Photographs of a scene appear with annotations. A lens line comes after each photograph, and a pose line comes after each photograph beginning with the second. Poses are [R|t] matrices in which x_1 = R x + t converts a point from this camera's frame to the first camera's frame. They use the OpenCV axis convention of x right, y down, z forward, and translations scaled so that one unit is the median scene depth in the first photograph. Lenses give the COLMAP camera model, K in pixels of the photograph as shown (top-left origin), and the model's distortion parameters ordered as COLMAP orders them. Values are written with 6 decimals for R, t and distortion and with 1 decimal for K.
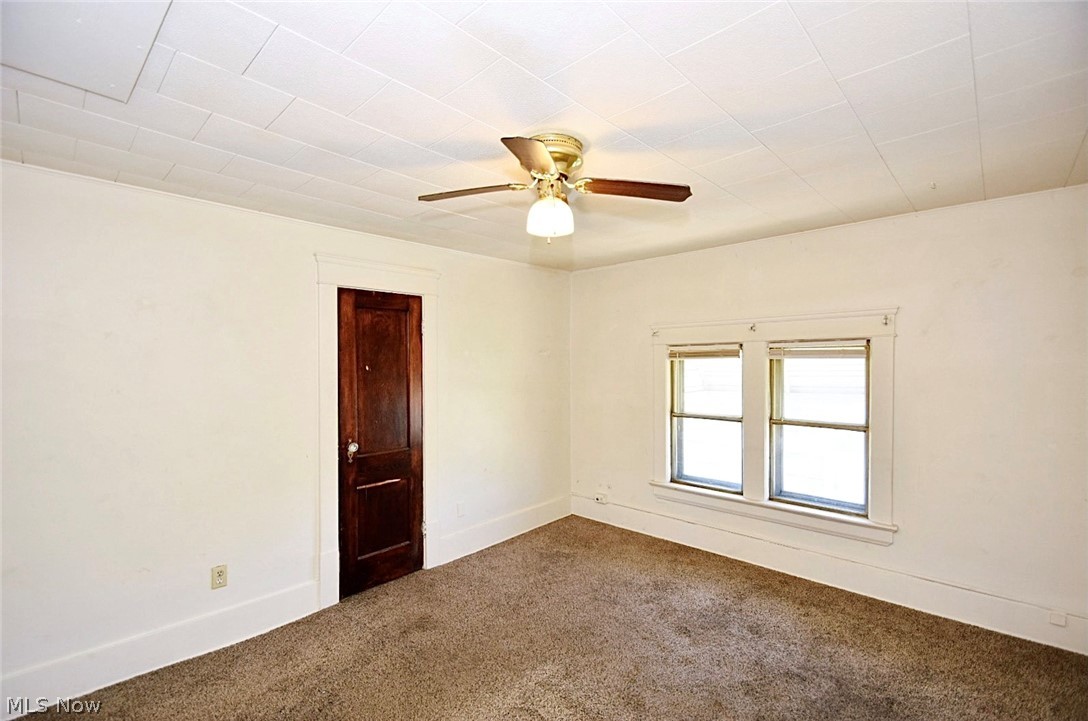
lens RADIAL K [[463.5, 0, 520.8], [0, 463.5, 364.8], [0, 0, 1]] dist [0.000159, -0.010997]
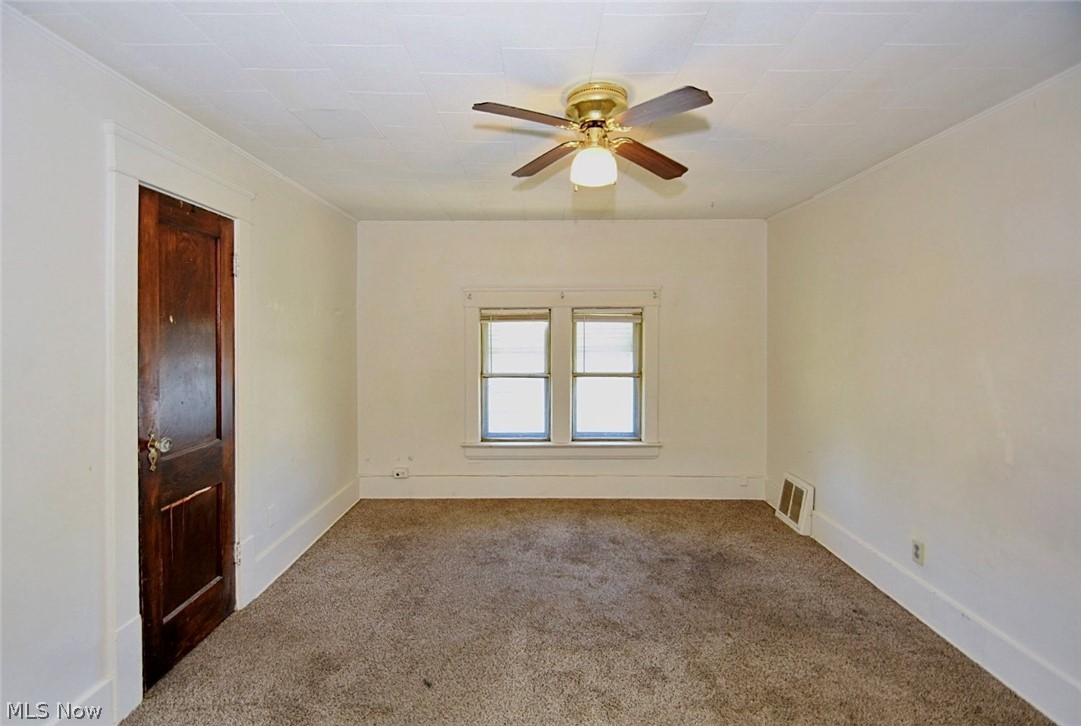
lens RADIAL K [[480.0, 0, 537.7], [0, 480.0, 337.3], [0, 0, 1]] dist [0.000555, -0.013584]
pose [[0.730443, 0.002316, 0.682969, -0.390141], [0.001220, 0.999988, -0.004696, 0.033775], [-0.682972, 0.004263, 0.730432, 0.168324]]
